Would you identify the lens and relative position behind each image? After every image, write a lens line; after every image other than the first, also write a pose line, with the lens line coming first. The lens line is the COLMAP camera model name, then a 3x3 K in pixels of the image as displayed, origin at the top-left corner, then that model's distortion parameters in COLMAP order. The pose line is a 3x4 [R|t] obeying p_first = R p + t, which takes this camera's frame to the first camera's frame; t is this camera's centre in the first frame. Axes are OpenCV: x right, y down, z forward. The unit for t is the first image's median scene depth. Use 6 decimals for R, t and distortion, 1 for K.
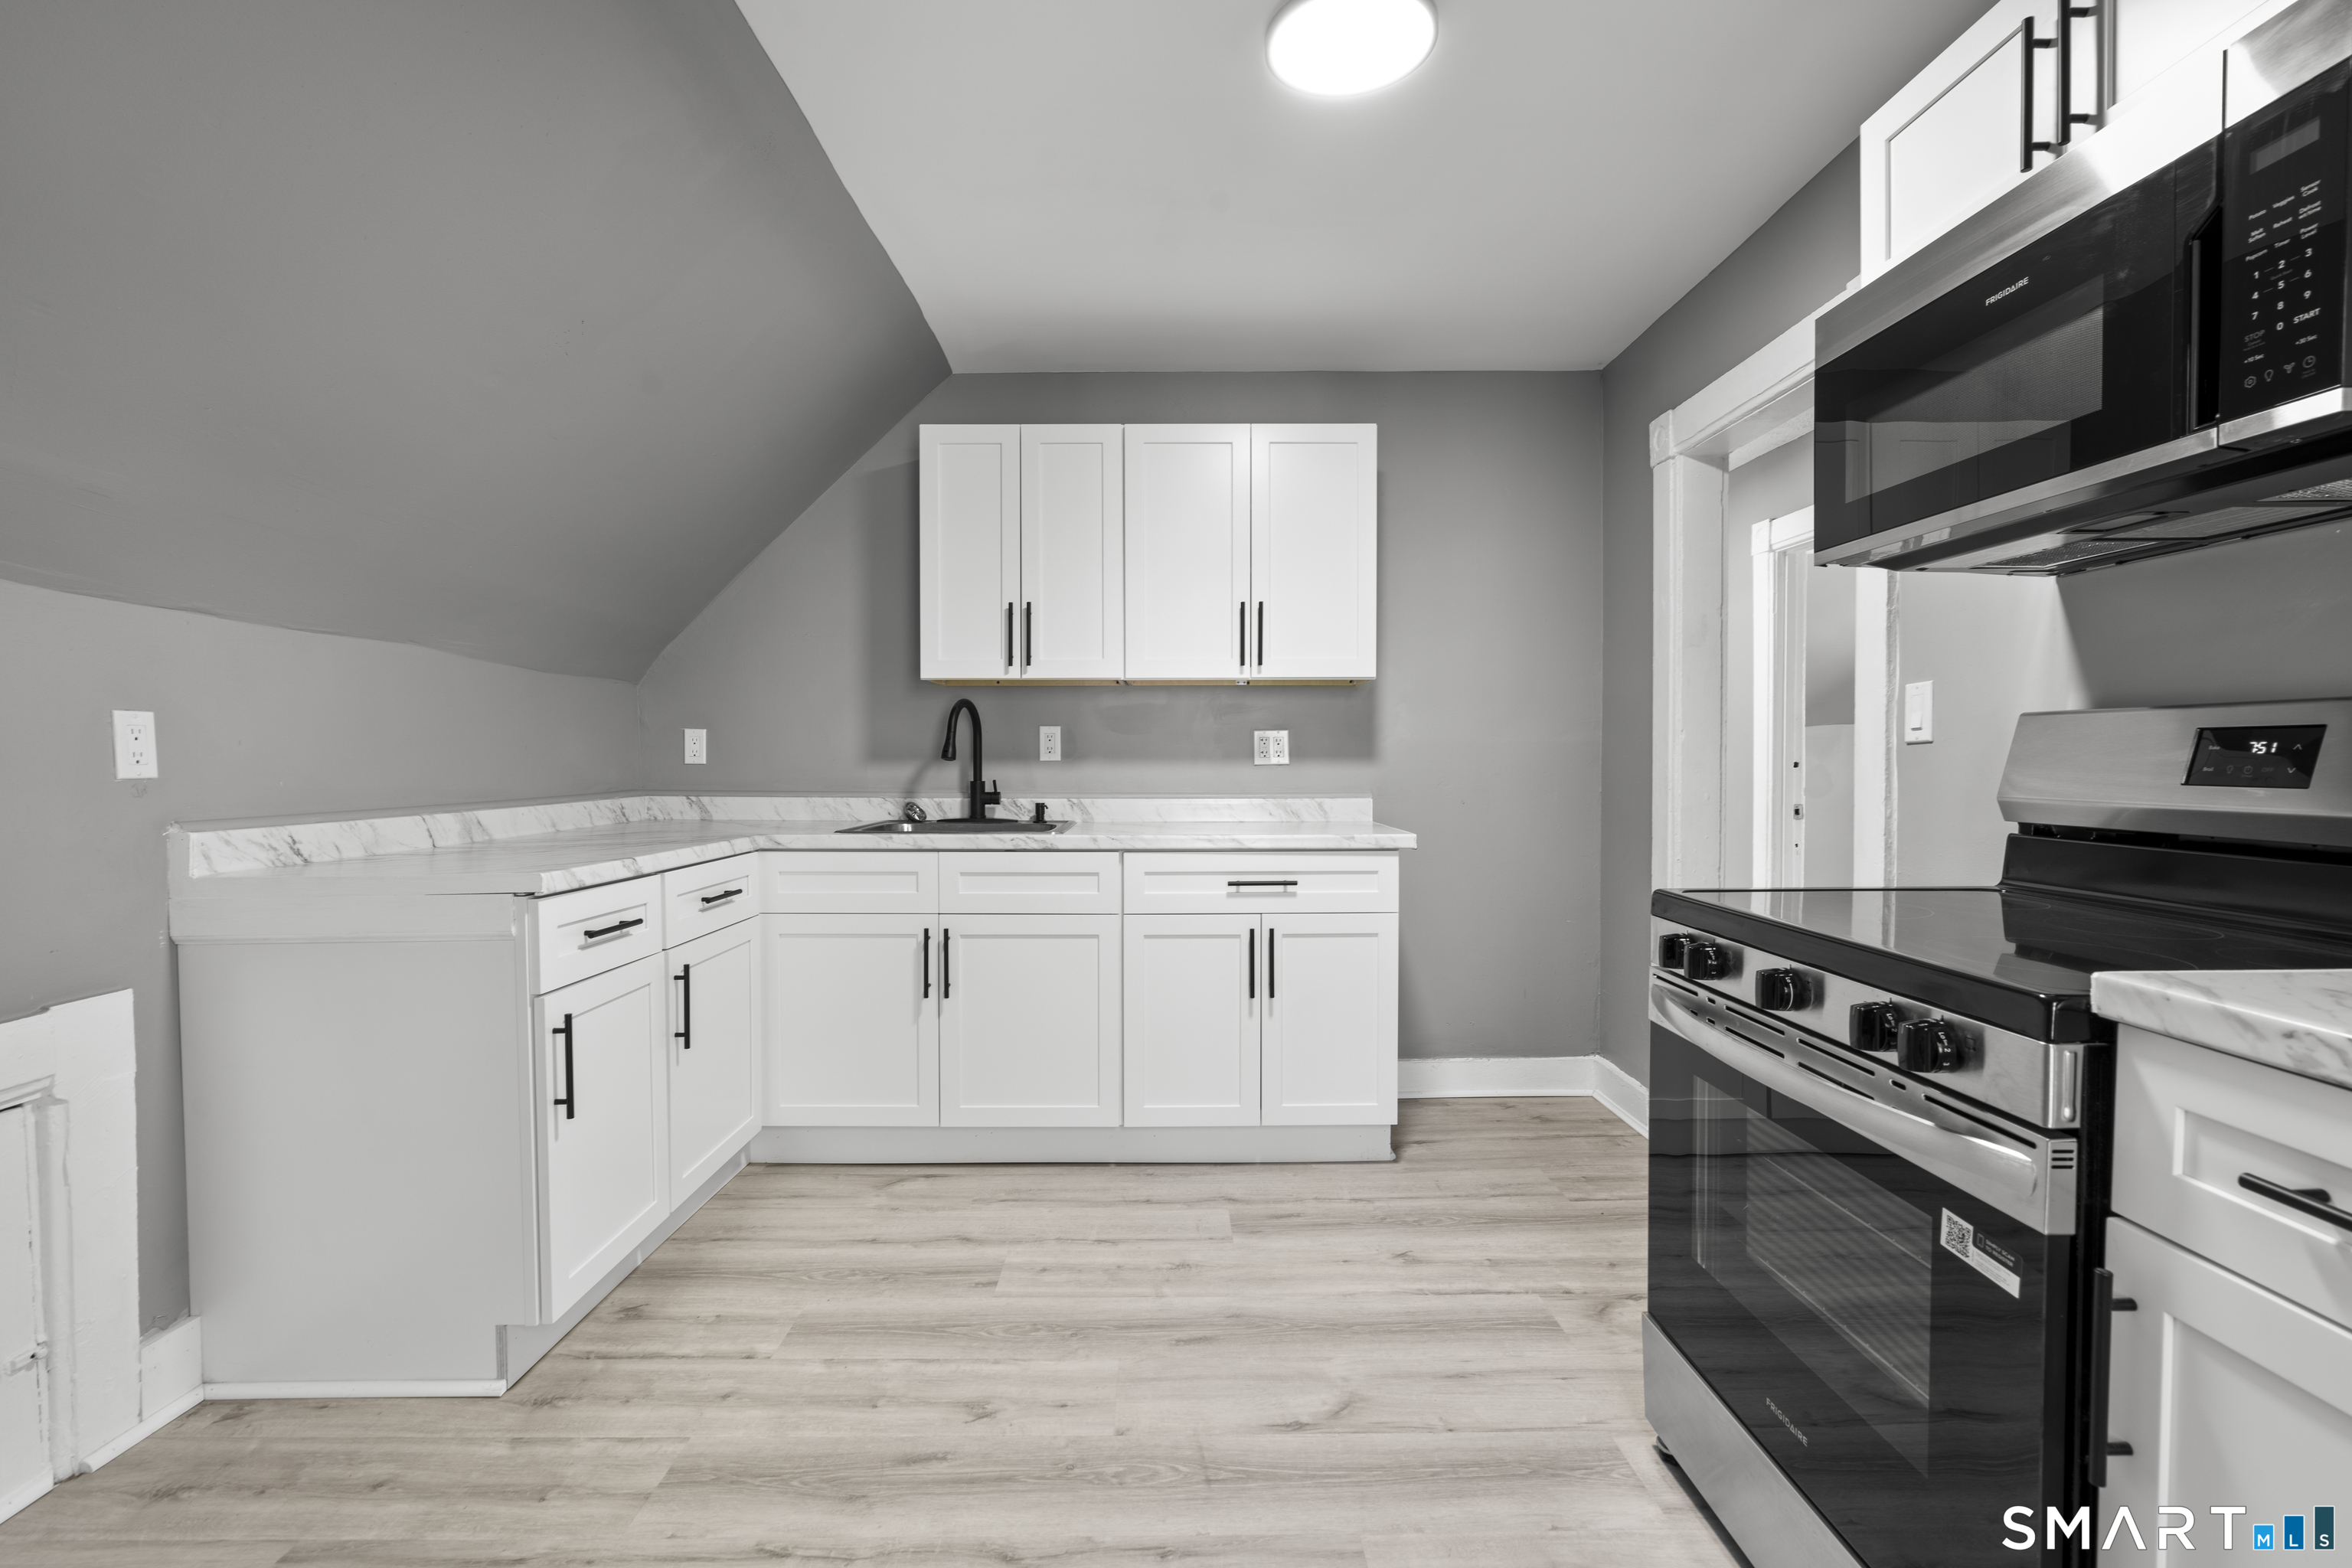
lens RADIAL K [[1052.4, 0, 1171.2], [0, 1052.4, 783.6], [0, 0, 1]] dist [-0.009201, 0.004366]
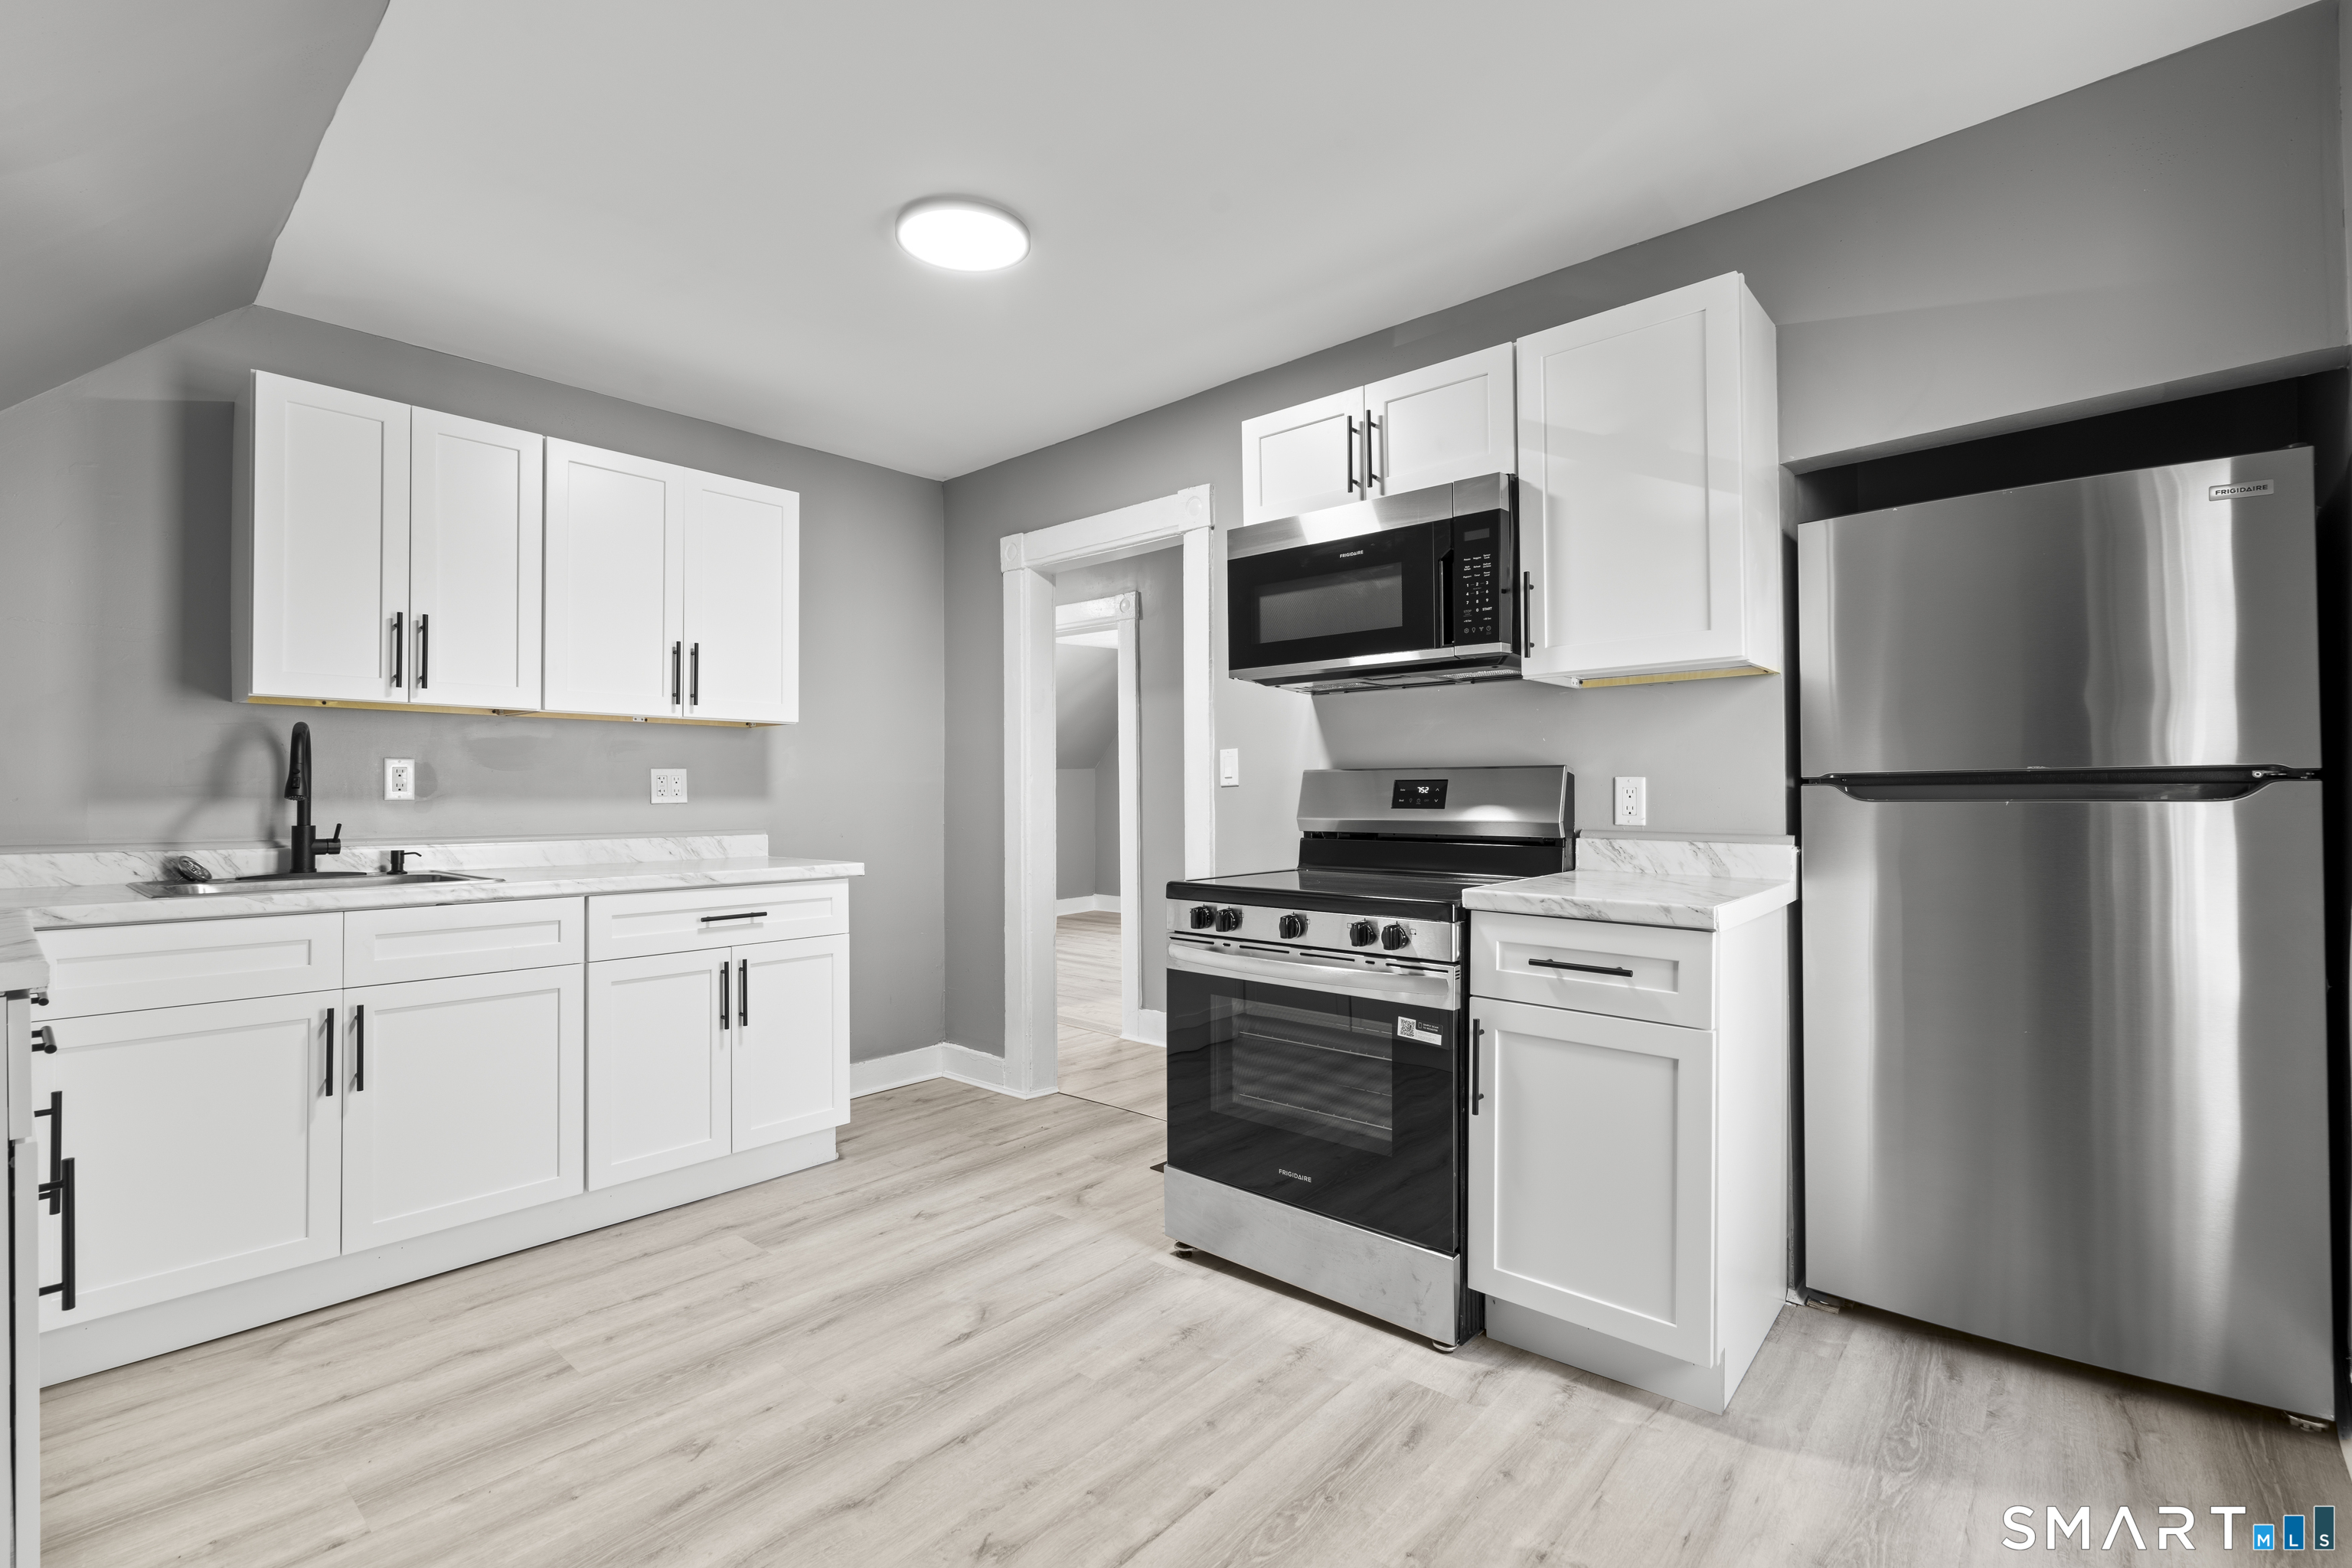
lens RADIAL K [[1052.4, 0, 1171.2], [0, 1052.4, 783.6], [0, 0, 1]] dist [-0.009201, 0.004366]
pose [[0.669234, 0.008725, 0.743001, -0.450597], [0.019695, 0.999371, -0.029476, 0.002647], [-0.742791, 0.034360, 0.668641, -0.019671]]
